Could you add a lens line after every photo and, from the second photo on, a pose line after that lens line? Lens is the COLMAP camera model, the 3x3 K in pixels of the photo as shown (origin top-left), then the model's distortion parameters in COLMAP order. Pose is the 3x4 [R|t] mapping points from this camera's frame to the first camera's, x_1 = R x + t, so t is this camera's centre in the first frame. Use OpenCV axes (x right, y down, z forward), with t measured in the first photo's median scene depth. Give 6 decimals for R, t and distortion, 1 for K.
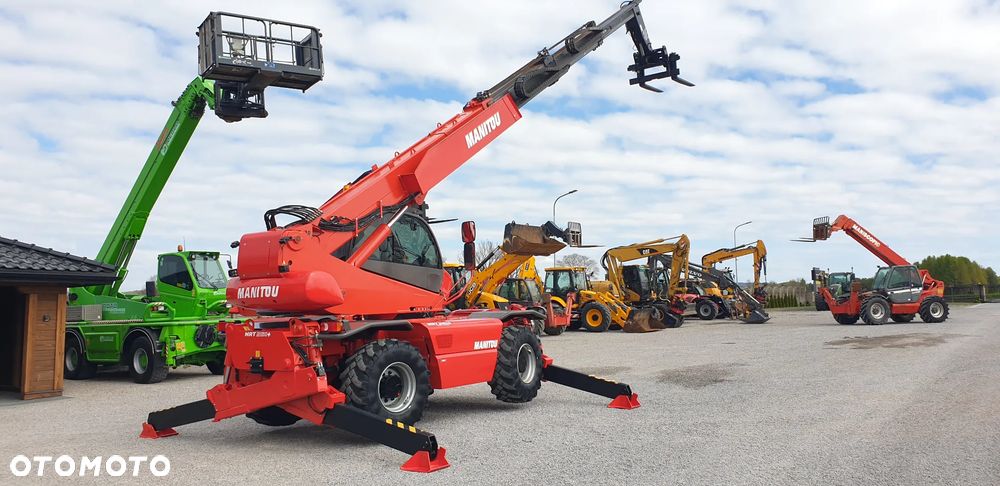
lens RADIAL K [[797.3, 0, 522.1], [0, 797.3, 225.2], [0, 0, 1]] dist [0.088037, -0.007380]
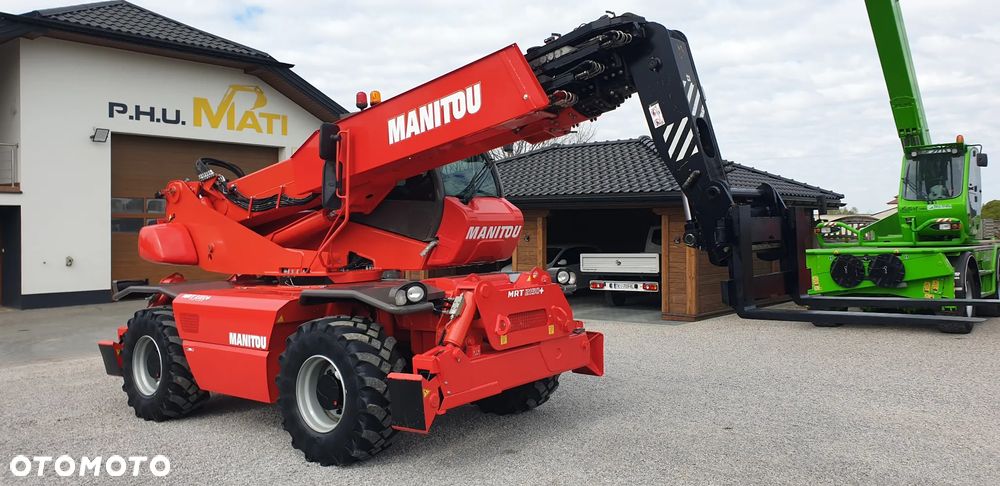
lens RADIAL K [[797.3, 0, 522.1], [0, 797.3, 225.2], [0, 0, 1]] dist [0.088037, -0.007380]
pose [[-0.086208, 0.026501, -0.995925, 0.310672], [0.125041, 0.992029, 0.015574, 0.046822], [0.988399, -0.123189, -0.088835, 0.735412]]
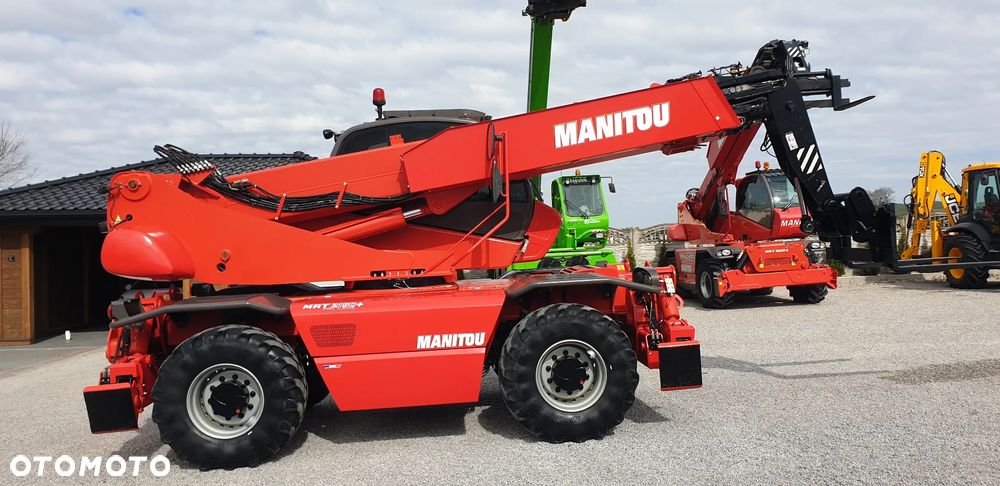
lens RADIAL K [[780.7, 0, 508.7], [0, 780.7, 237.2], [0, 0, 1]] dist [0.020922, -0.006687]
pose [[0.620965, 0.004708, -0.783824, 0.244678], [0.100351, 0.991275, 0.085455, 0.018679], [0.777388, -0.131722, 0.615075, 0.404076]]
